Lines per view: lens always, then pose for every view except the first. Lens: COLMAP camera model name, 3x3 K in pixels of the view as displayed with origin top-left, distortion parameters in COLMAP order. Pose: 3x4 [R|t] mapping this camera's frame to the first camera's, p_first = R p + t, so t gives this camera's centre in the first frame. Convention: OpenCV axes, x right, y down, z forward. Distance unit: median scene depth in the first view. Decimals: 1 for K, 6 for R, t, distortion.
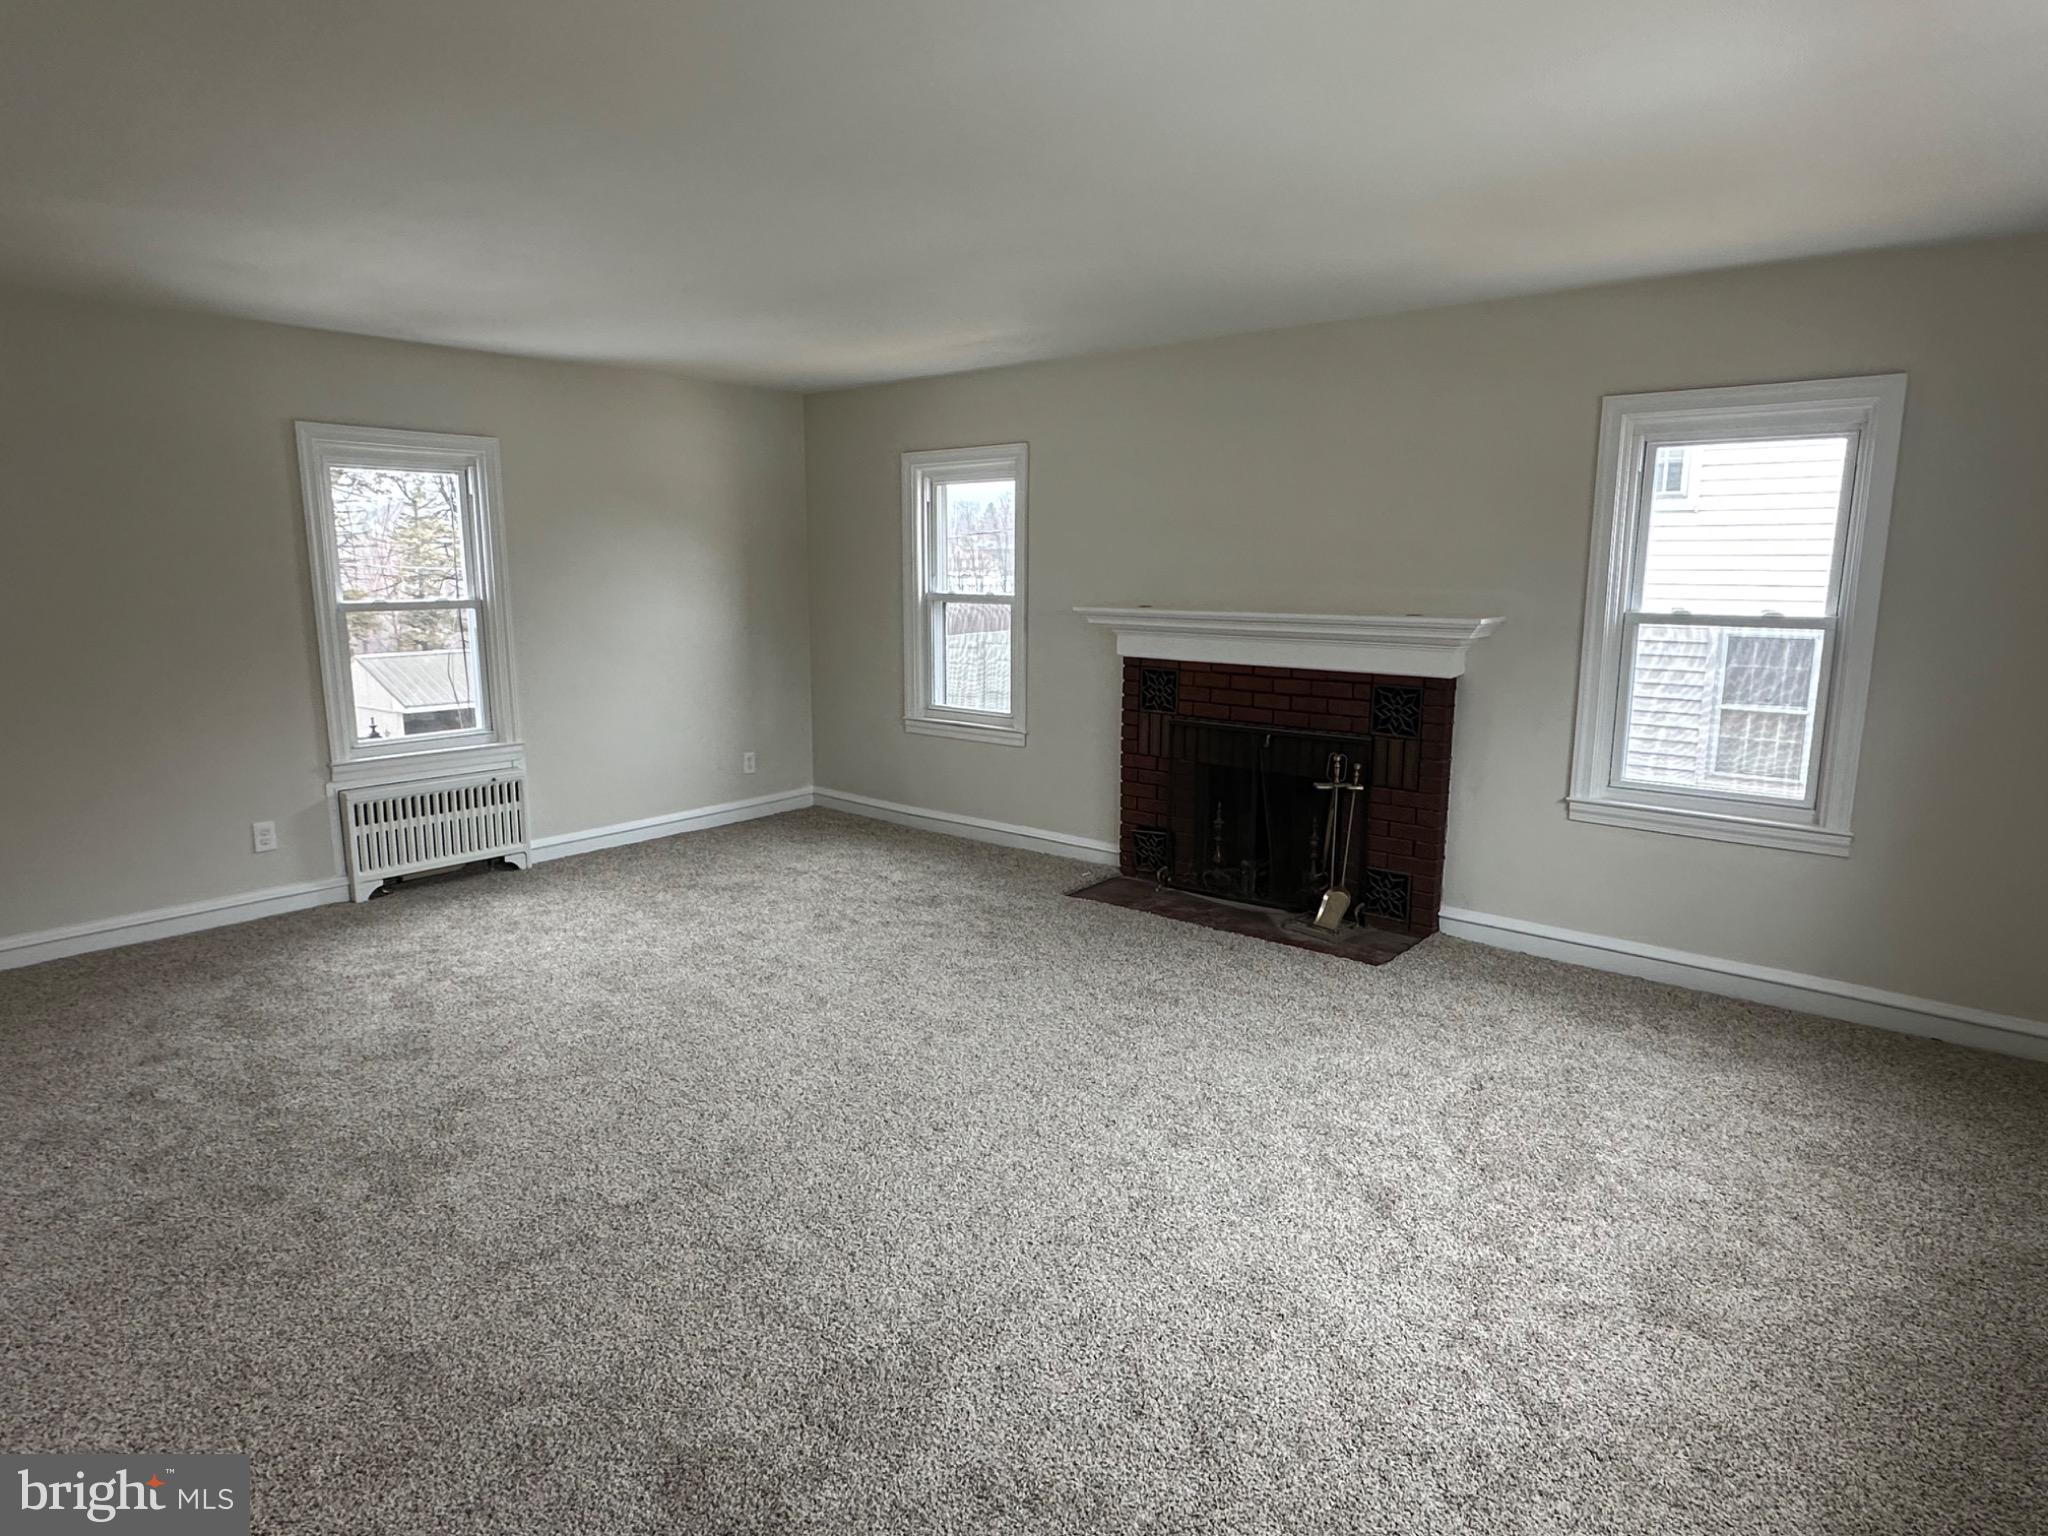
lens RADIAL K [[1187.3, 0, 1024.0], [0, 1187.3, 768.0], [0, 0, 1]] dist [0.003339, -0.000216]
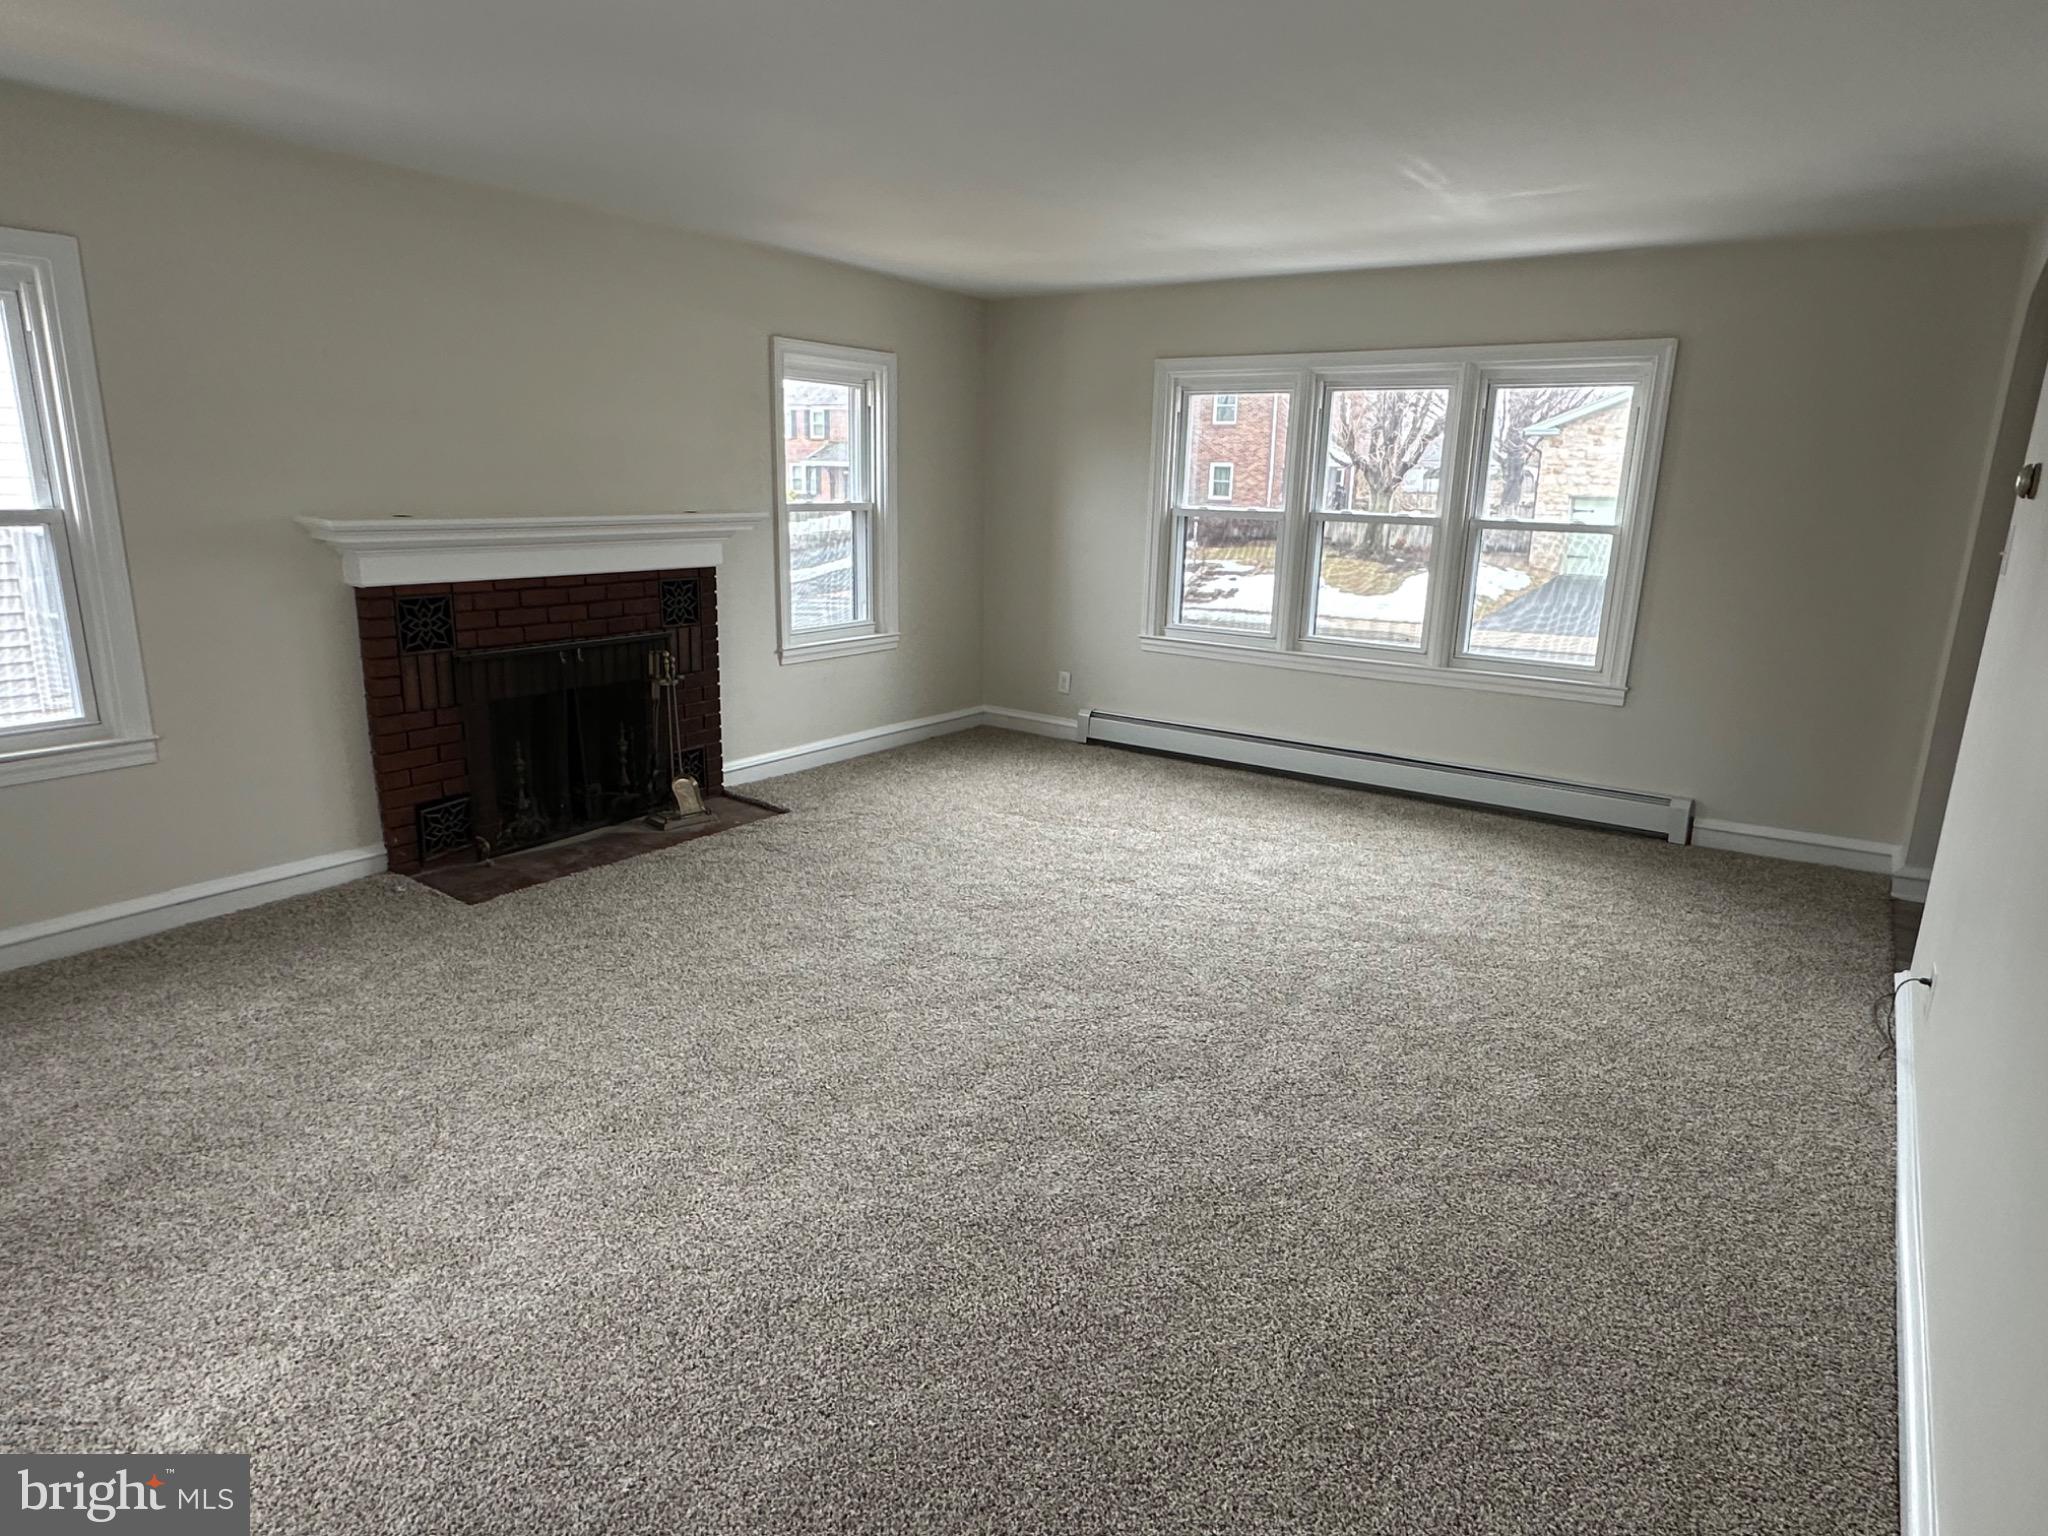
lens RADIAL K [[1187.3, 0, 1024.0], [0, 1187.3, 768.0], [0, 0, 1]] dist [0.003339, -0.000216]
pose [[-0.071863, -0.243171, 0.967318, -0.729196], [0.155902, 0.955166, 0.251698, -0.116328], [-0.985155, 0.168895, -0.030731, 0.688199]]
